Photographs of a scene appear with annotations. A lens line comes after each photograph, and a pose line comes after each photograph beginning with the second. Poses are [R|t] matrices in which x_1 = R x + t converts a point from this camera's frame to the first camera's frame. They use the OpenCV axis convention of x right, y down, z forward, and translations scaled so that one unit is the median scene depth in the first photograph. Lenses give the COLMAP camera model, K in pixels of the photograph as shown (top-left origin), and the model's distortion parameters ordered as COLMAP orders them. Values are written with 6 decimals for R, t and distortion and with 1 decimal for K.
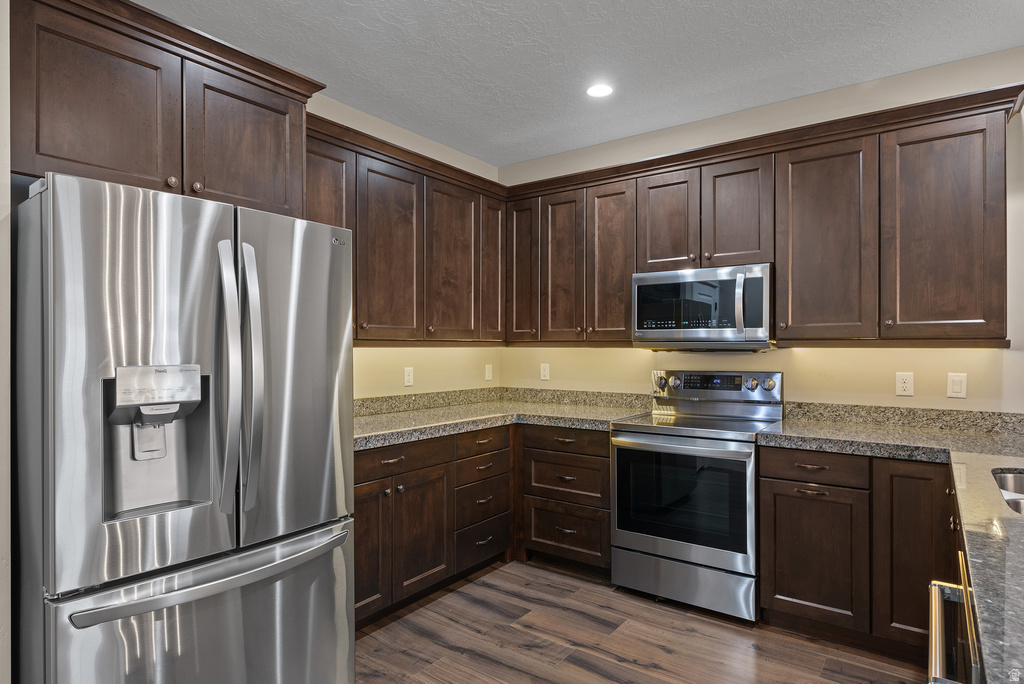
lens RADIAL K [[576.7, 0, 515.5], [0, 576.7, 345.8], [0, 0, 1]] dist [0.004488, -0.000539]
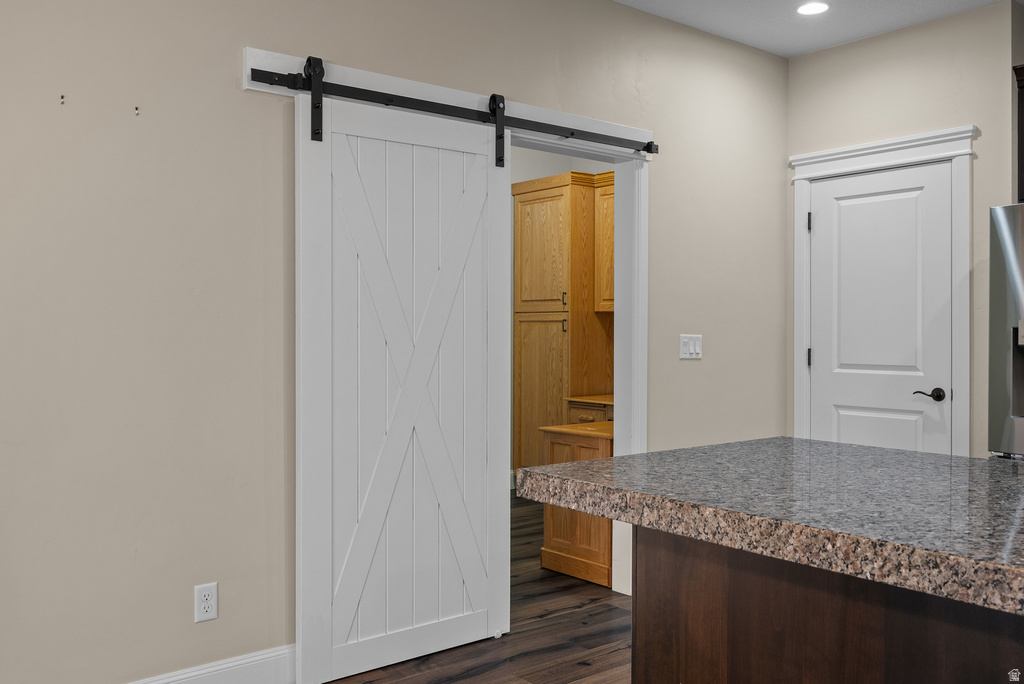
lens RADIAL K [[890.5, 0, 512.0], [0, 890.5, 342.0], [0, 0, 1]] dist [-0.000510, -0.000928]
pose [[-0.265664, 0.011997, -0.963991, 1.023041], [0.001973, 0.999927, 0.011900, 0.032427], [0.964064, 0.001259, -0.265668, 0.155414]]
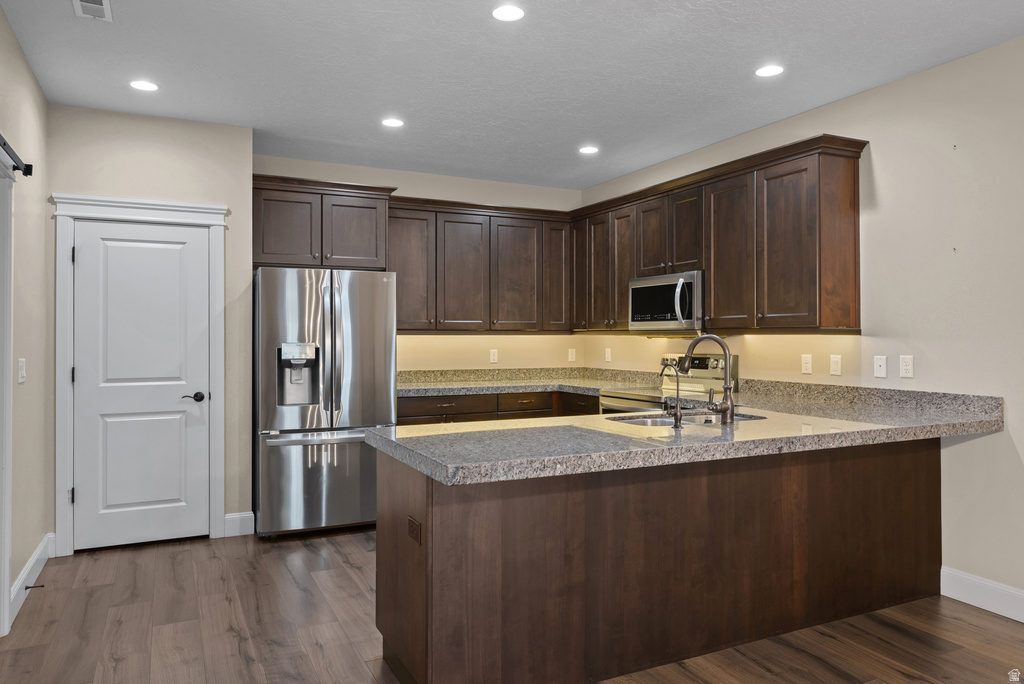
lens RADIAL K [[704.8, 0, 507.4], [0, 704.8, 328.1], [0, 0, 1]] dist [0.000155, 0.000918]
pose [[0.883077, -0.006957, -0.469177, 0.785766], [0.002909, 0.999952, -0.009352, 0.001648], [0.469219, 0.006893, 0.883055, -0.600529]]
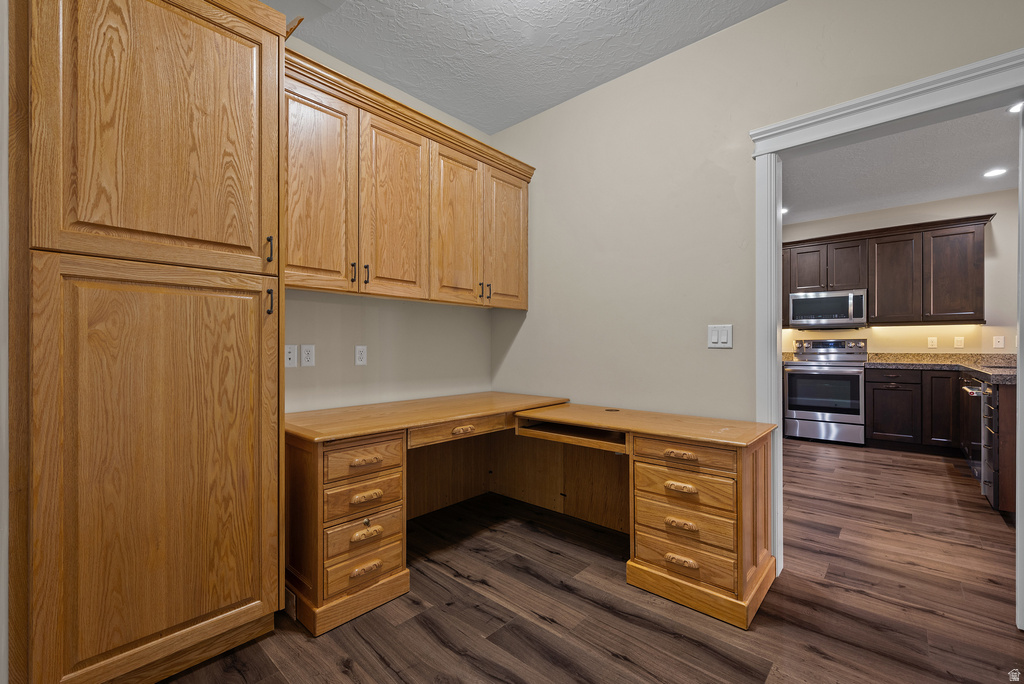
lens RADIAL K [[440.3, 0, 512.6], [0, 440.3, 346.2], [0, 0, 1]] dist [0.000292, 0.000106]
pose [[0.994793, 0.000181, -0.101921, -0.722753], [0.000089, 0.999997, 0.002644, 0.072164], [0.101921, -0.002639, 0.994789, -0.806069]]
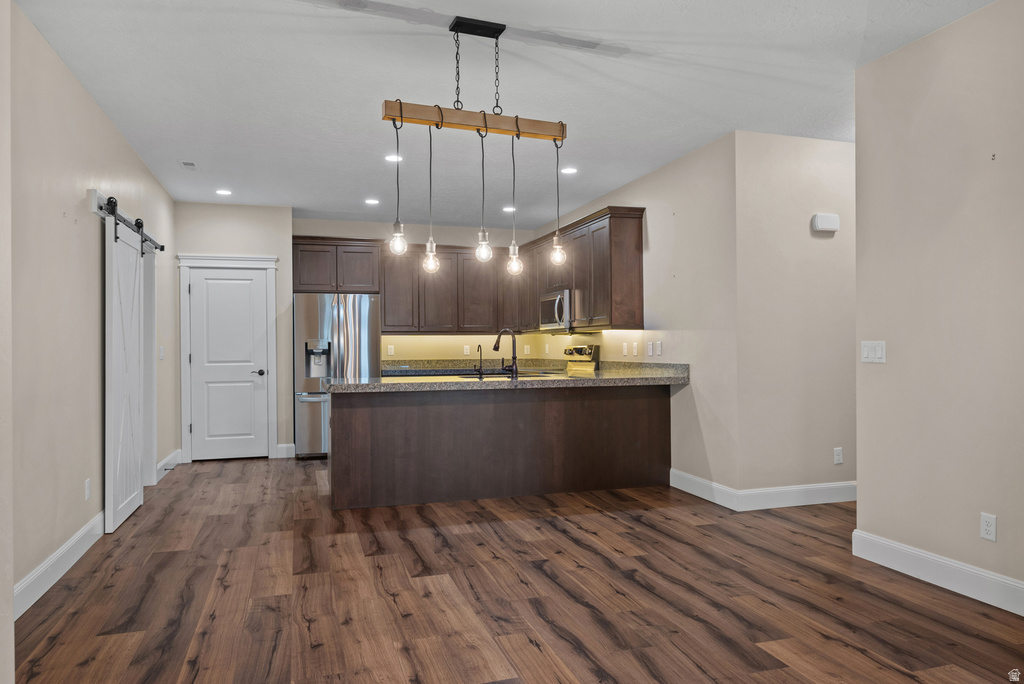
lens RADIAL K [[700.1, 0, 512.0], [0, 700.1, 342.0], [0, 0, 1]] dist [-0.000023, 0.000087]
pose [[0.800339, -0.012182, -0.599424, 1.695613], [0.010996, 0.999924, -0.005639, 0.048727], [0.599446, -0.002078, 0.800412, -1.030220]]
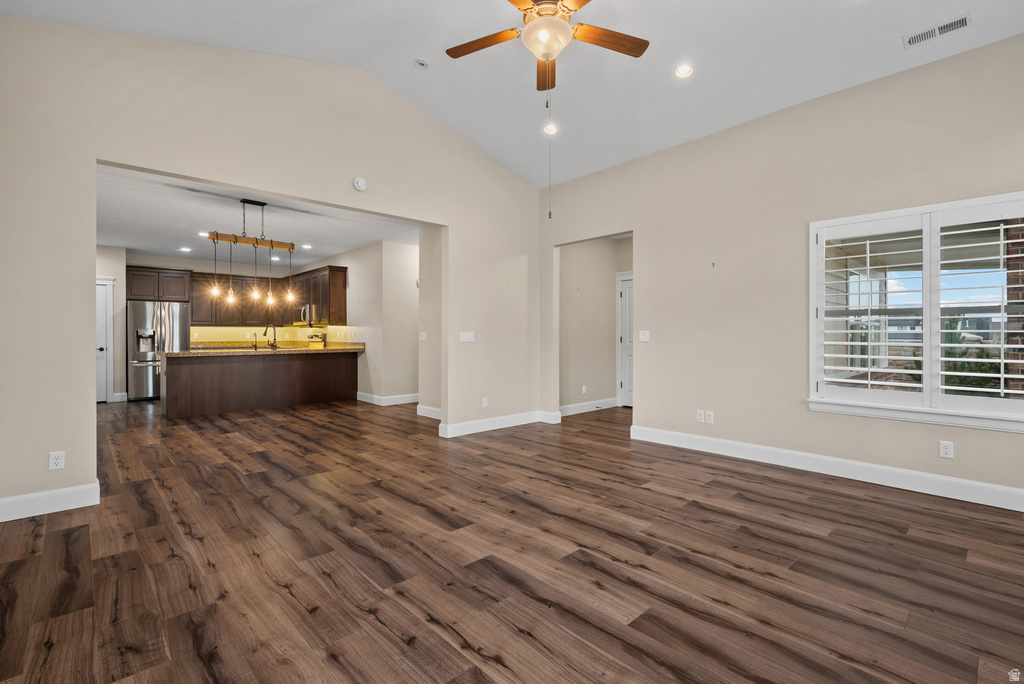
lens RADIAL K [[461.0, 0, 514.6], [0, 461.0, 332.3], [0, 0, 1]] dist [-0.007122, -0.000160]
pose [[0.983313, -0.004709, -0.181863, 2.294561], [0.004944, 0.999987, 0.000838, 0.046075], [0.181857, -0.001723, 0.983324, -1.725112]]
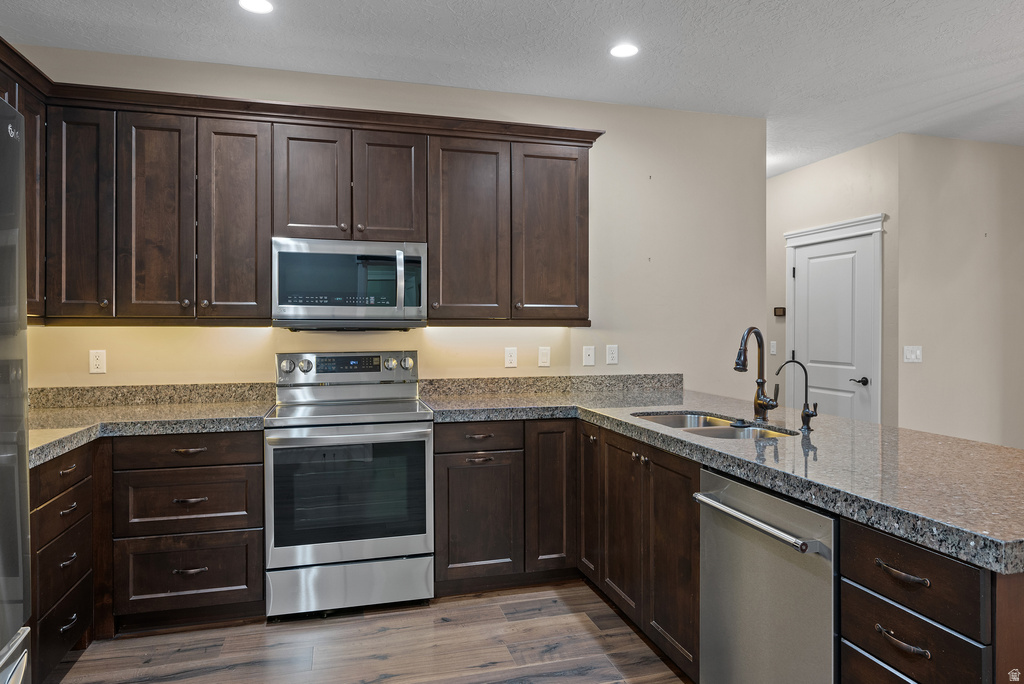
lens RADIAL K [[648.0, 0, 515.2], [0, 648.0, 327.4], [0, 0, 1]] dist [0.002020, 0.000674]
pose [[0.622973, -0.000192, 0.782243, -0.341537], [-0.001461, 0.999998, 0.001409, 0.002991], [-0.782242, -0.002020, 0.622972, 0.164155]]
